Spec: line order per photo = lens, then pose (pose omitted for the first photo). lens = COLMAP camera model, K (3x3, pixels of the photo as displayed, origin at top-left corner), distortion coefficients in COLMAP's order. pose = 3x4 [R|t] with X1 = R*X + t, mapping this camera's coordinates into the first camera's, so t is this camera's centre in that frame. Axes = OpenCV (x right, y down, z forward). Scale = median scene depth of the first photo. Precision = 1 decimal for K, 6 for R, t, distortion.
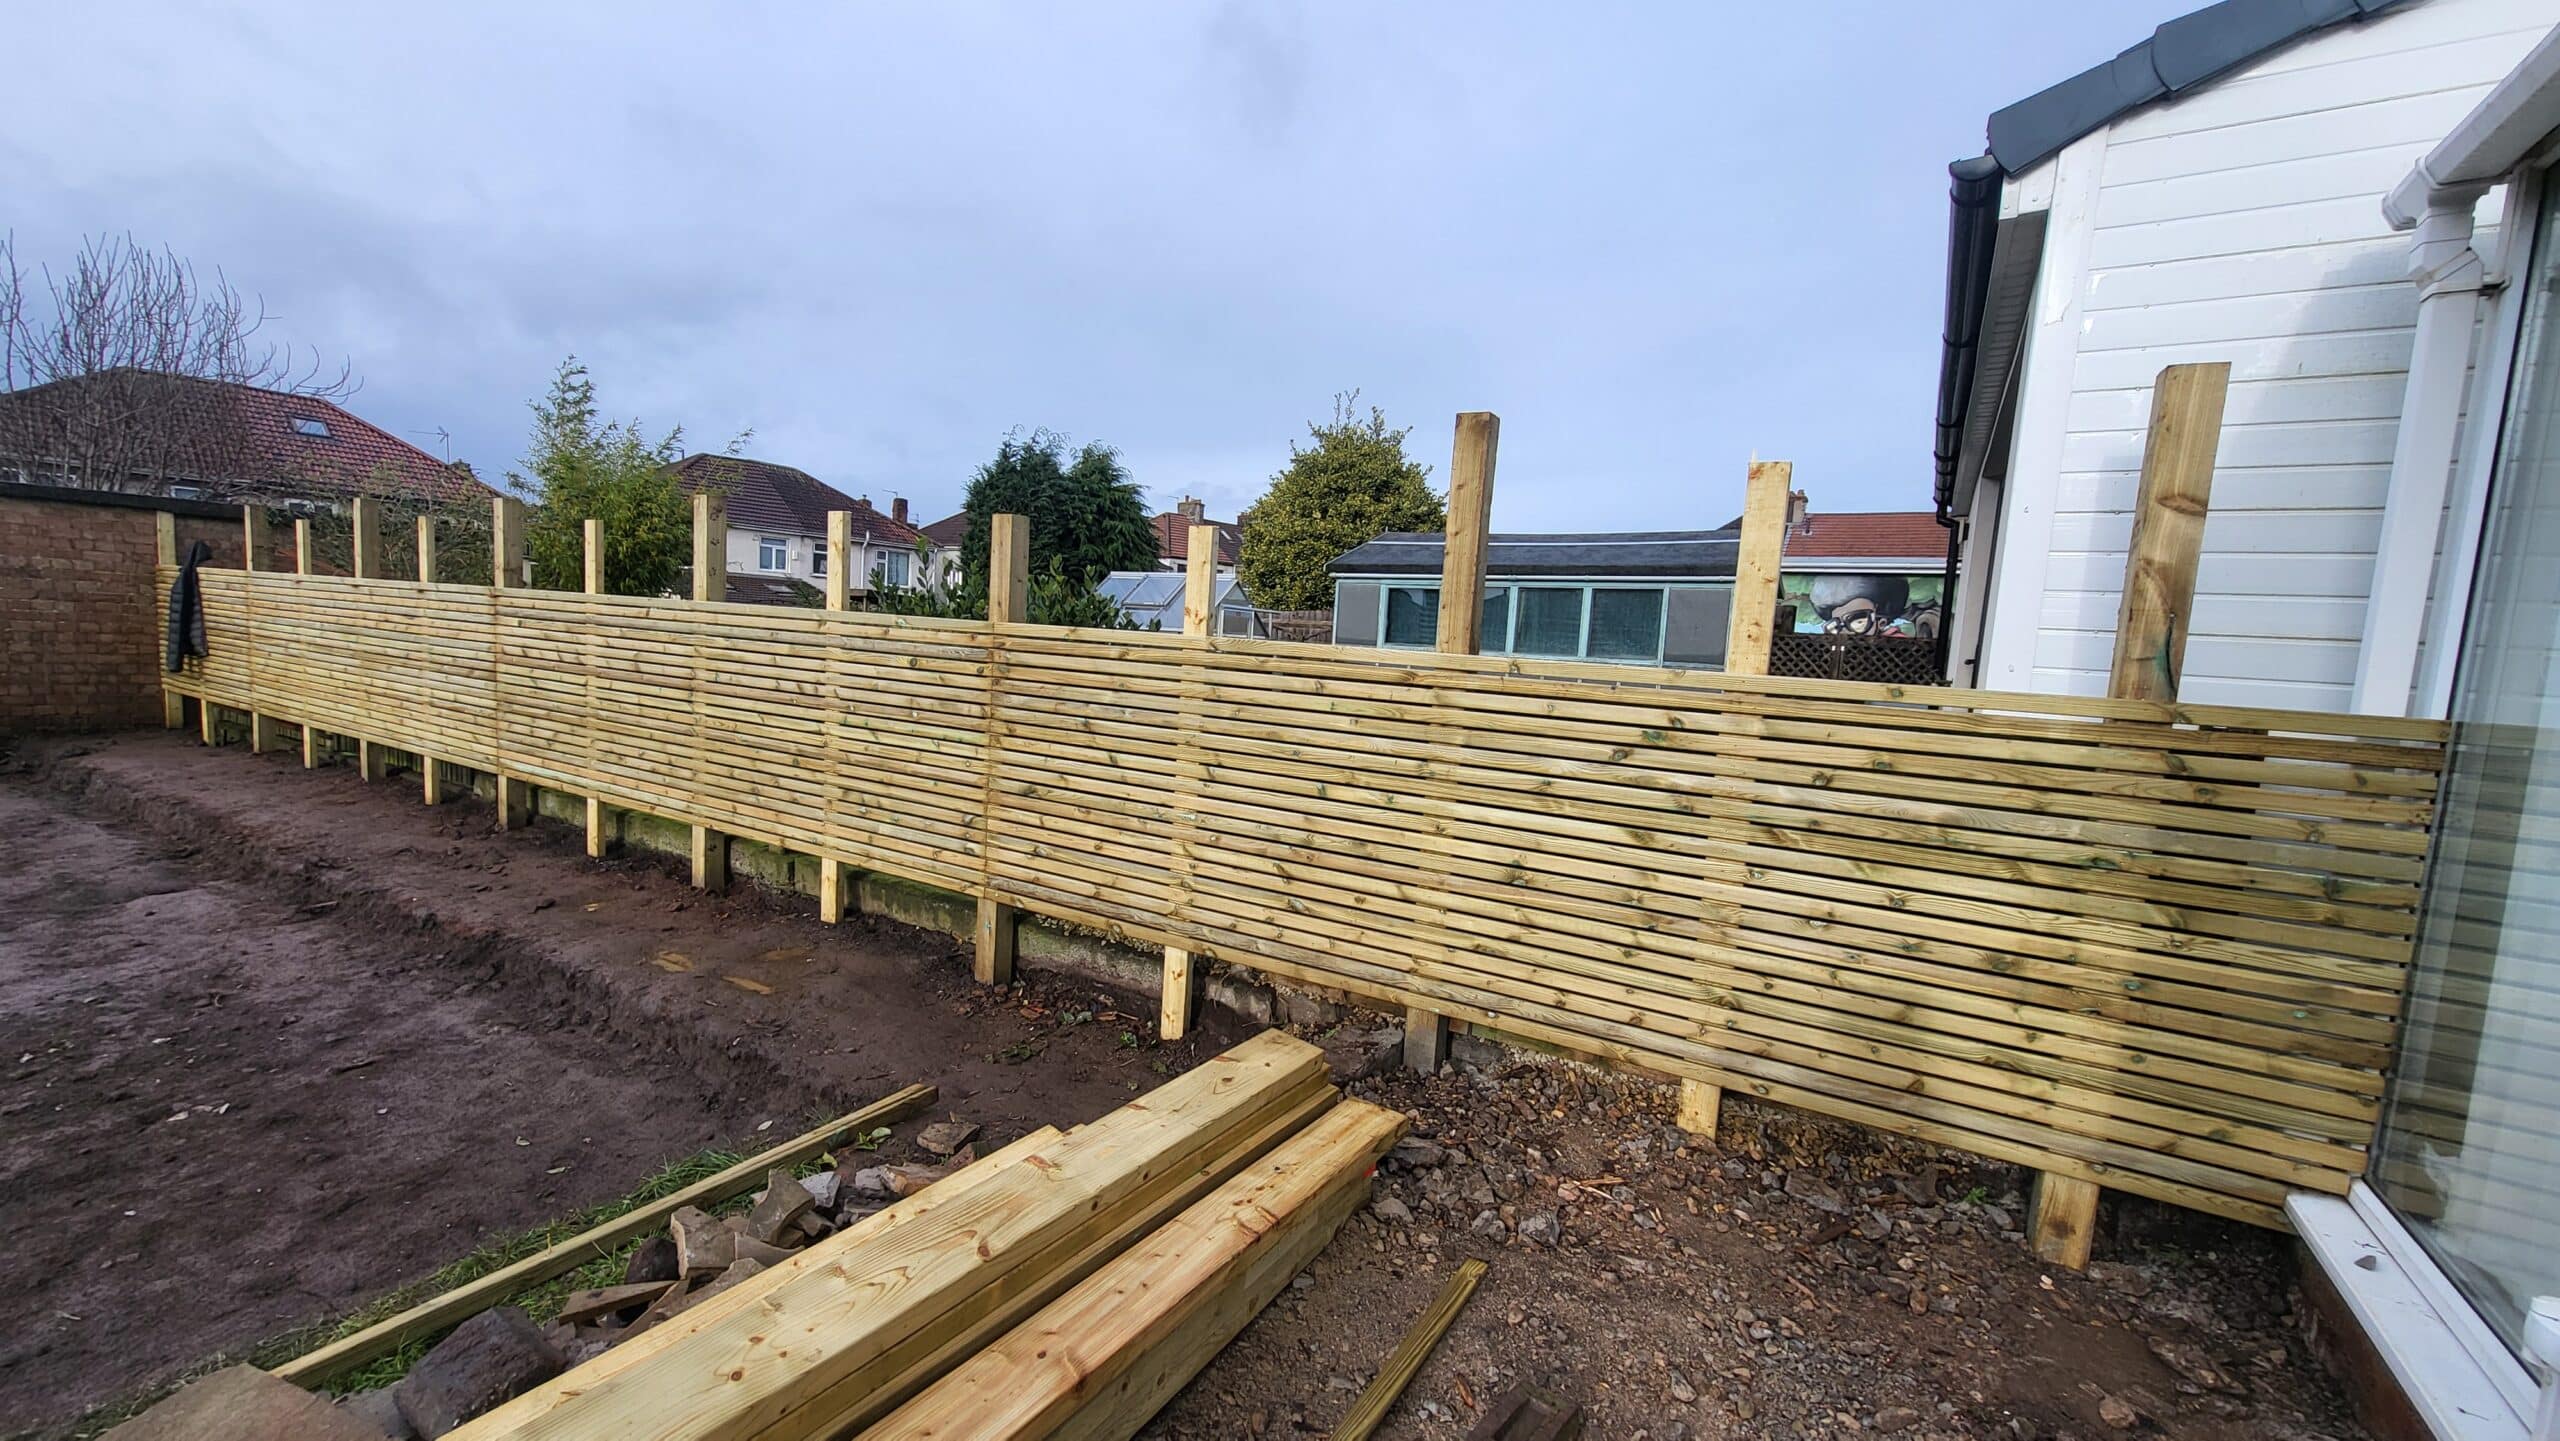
lens RADIAL K [[1004.5, 0, 1265.6], [0, 1004.5, 730.5], [0, 0, 1]] dist [0.000766, -0.001127]
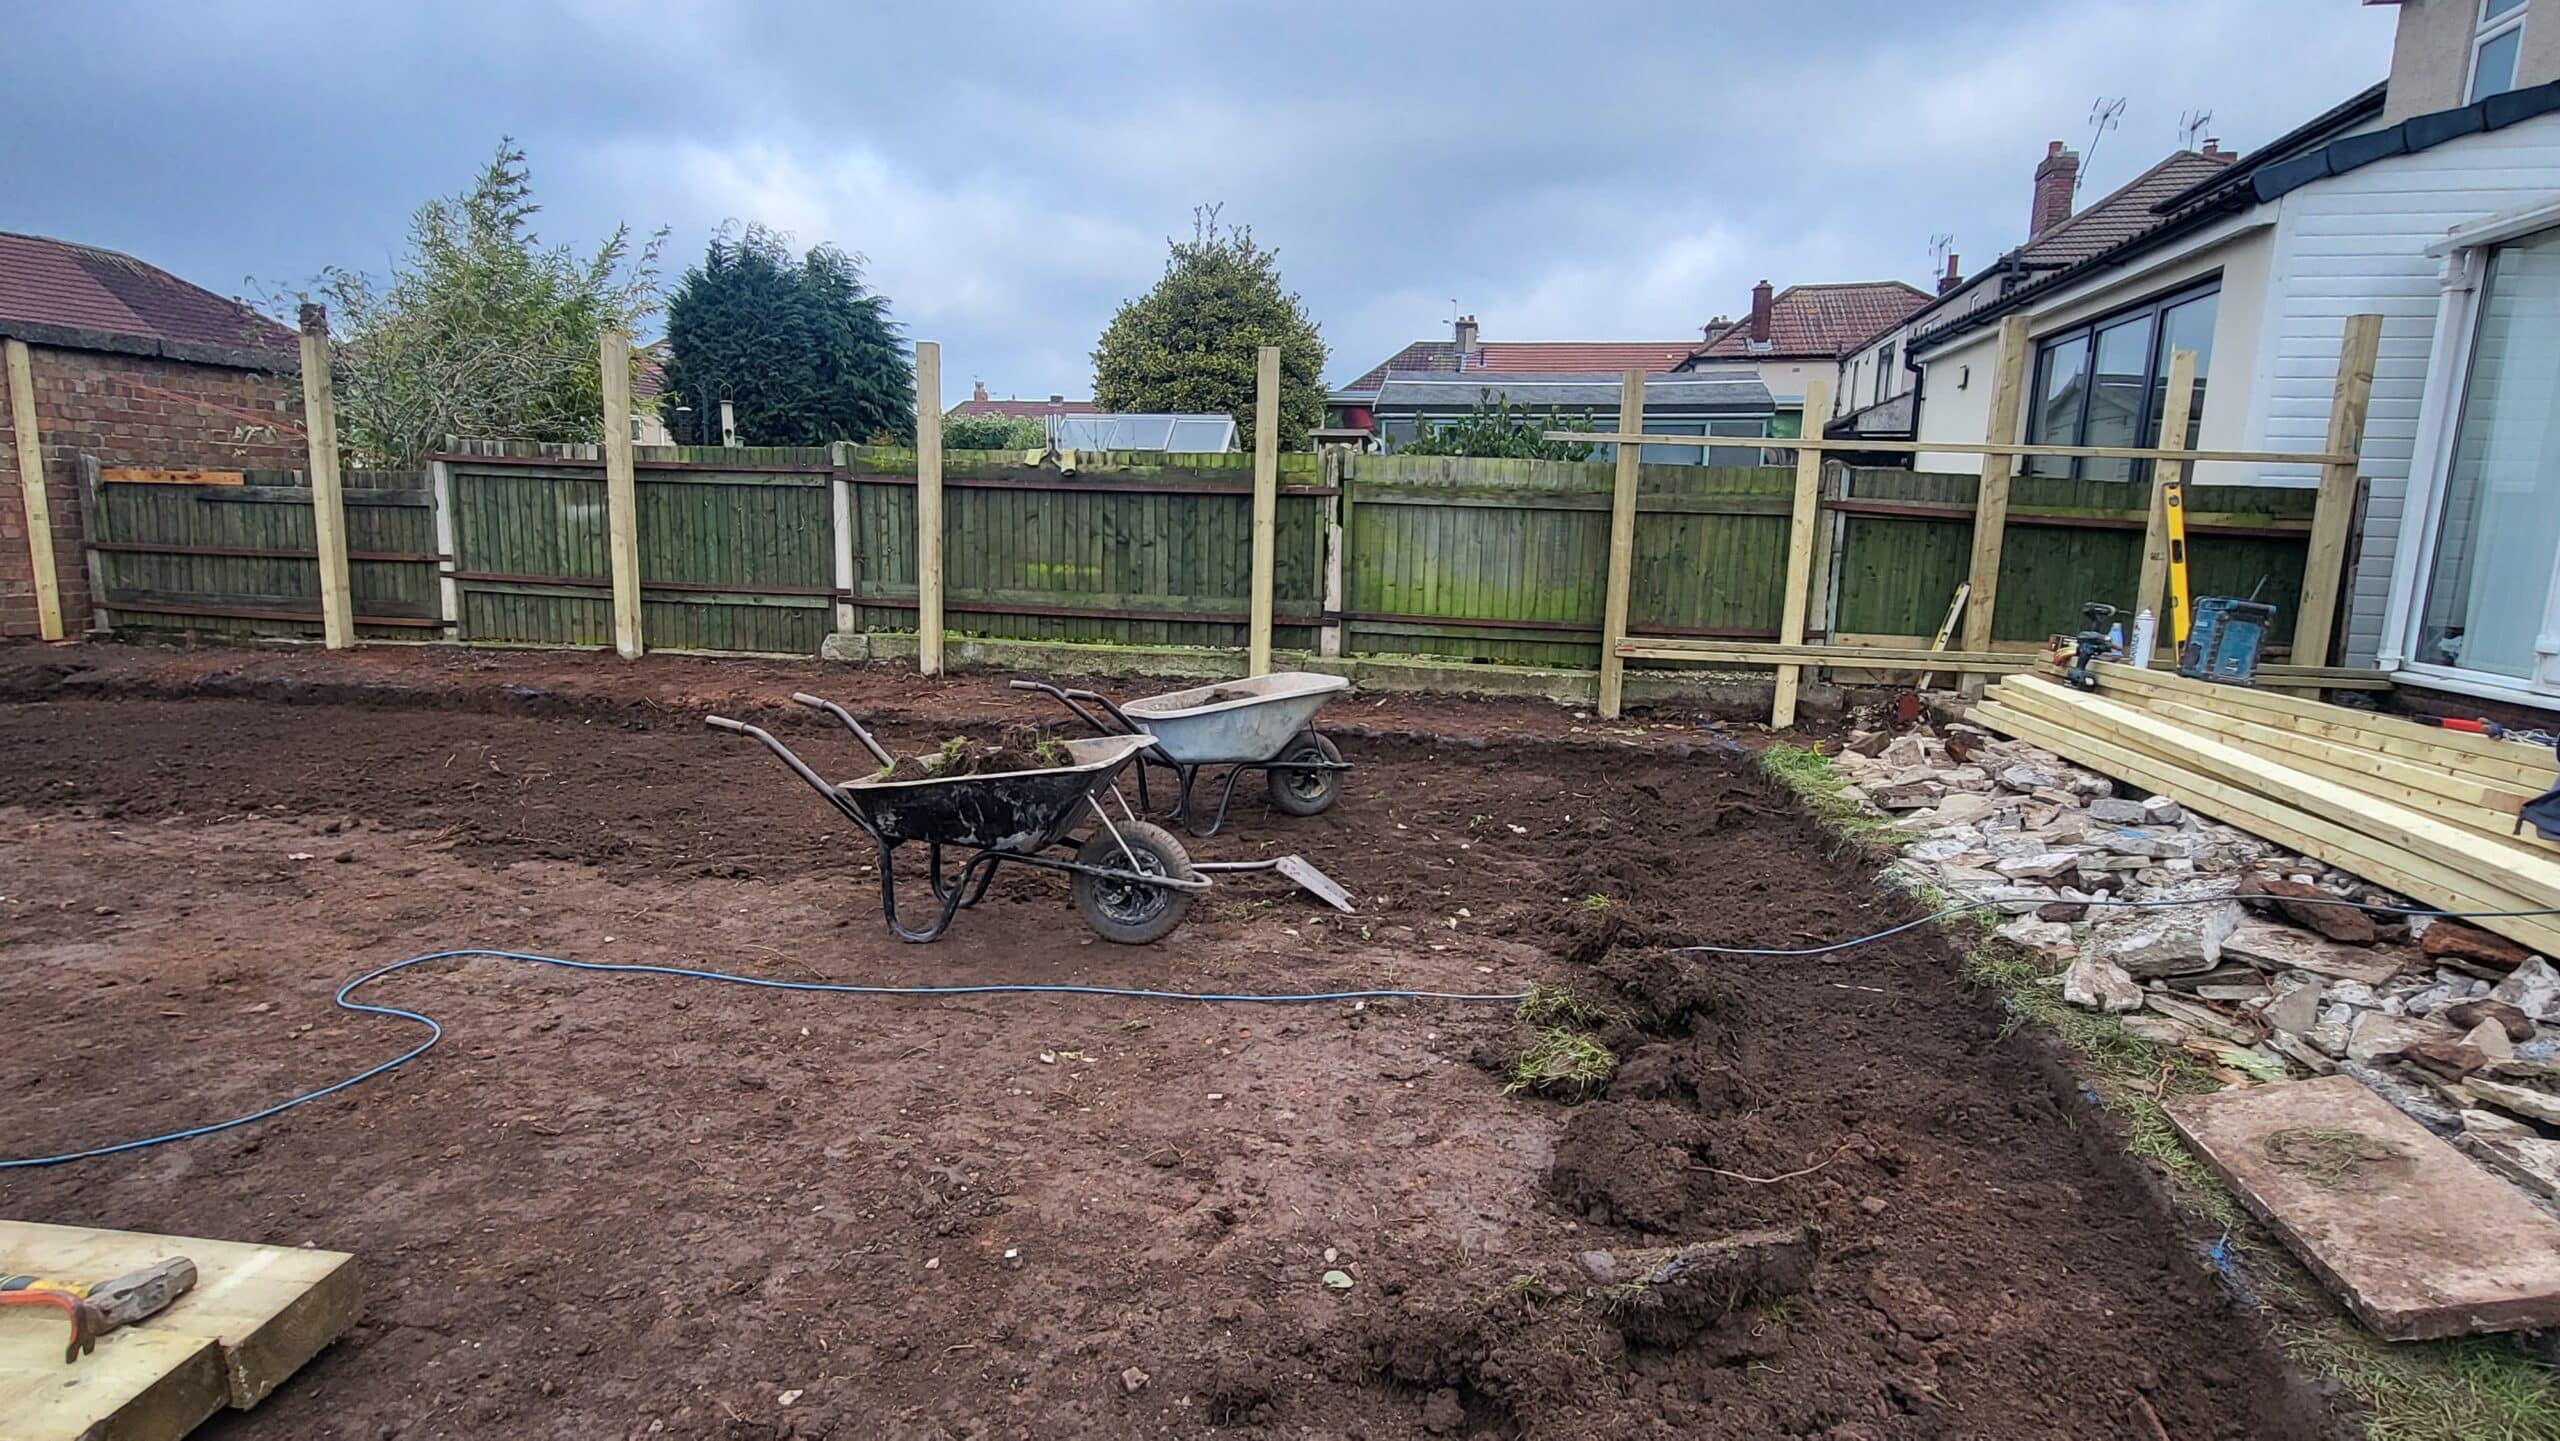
lens RADIAL K [[1290.6, 0, 1255.9], [0, 1290.6, 751.2], [0, 0, 1]] dist [0.006050, -0.003407]
pose [[0.928436, -0.102241, 0.357146, -0.662221], [0.065682, 0.991414, 0.113068, 0.031106], [-0.365640, -0.081519, 0.927180, -0.226204]]
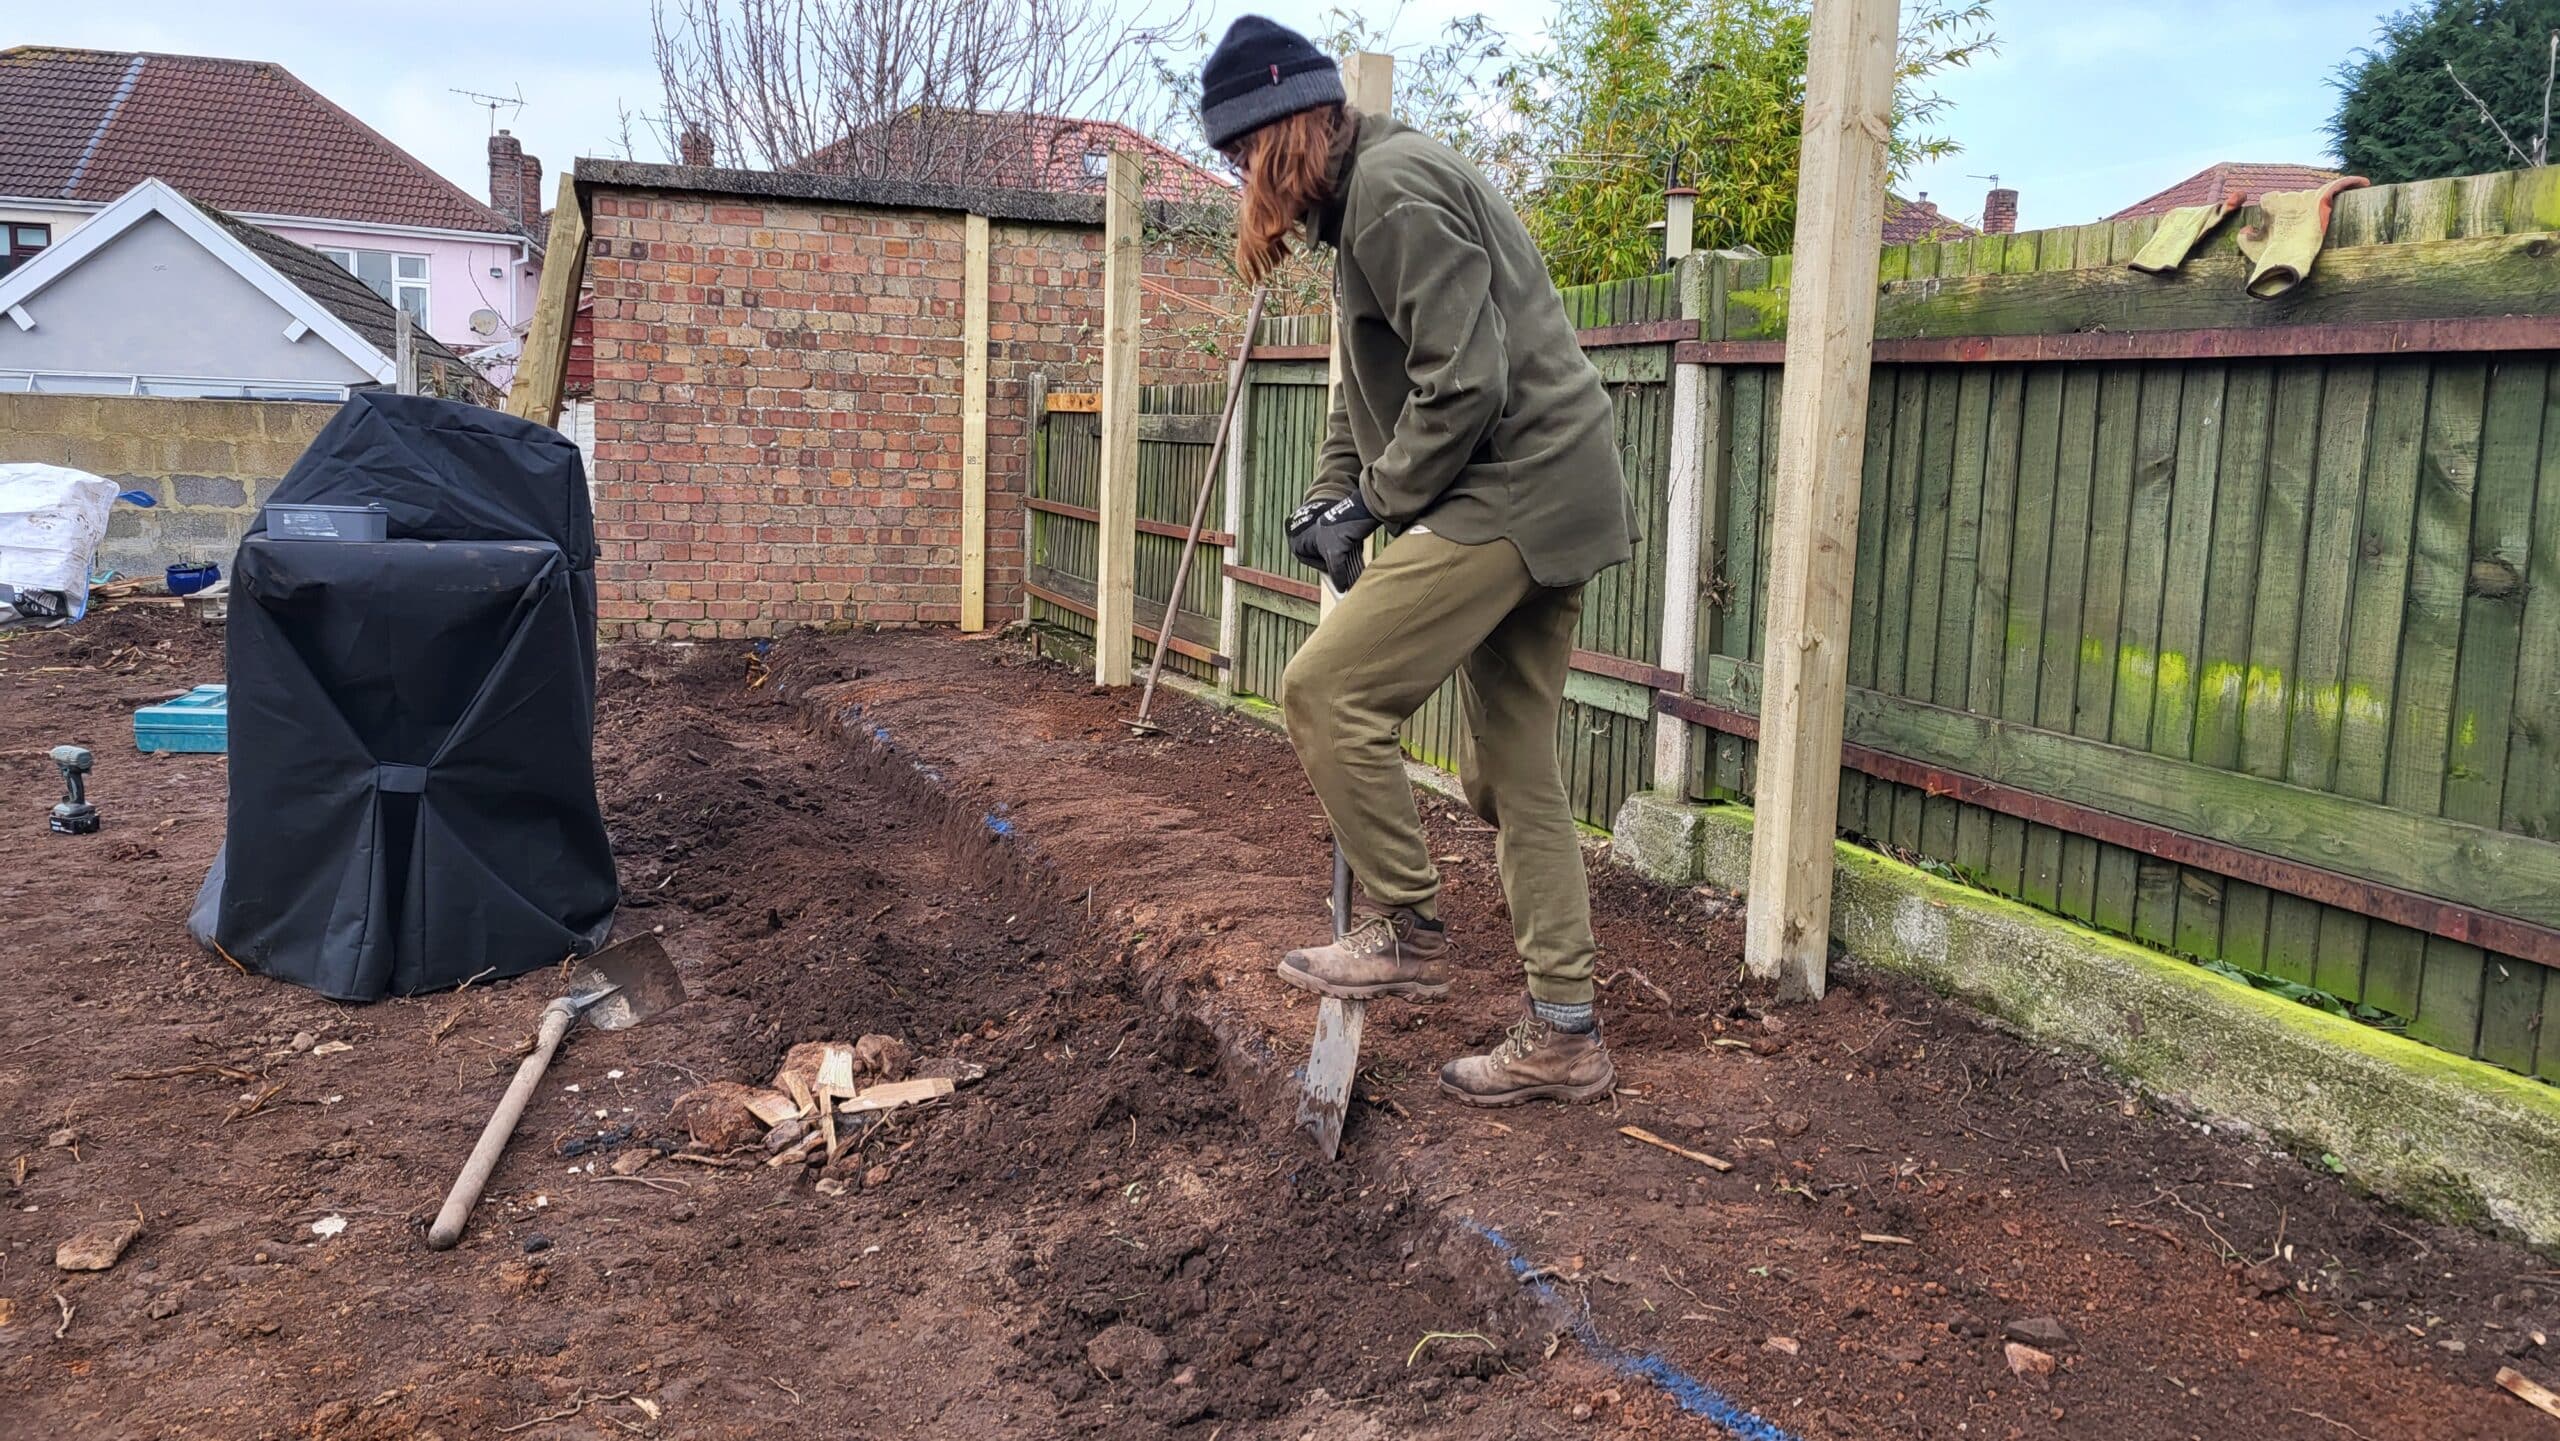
lens RADIAL K [[1911.8, 0, 1275.2], [0, 1911.8, 680.9], [0, 0, 1]] dist [0.074692, -0.054916]
pose [[0.794609, 0.044759, -0.605469, -0.377005], [-0.041637, 0.998948, 0.019203, -0.002335], [0.605692, 0.009951, 0.795637, 0.317306]]
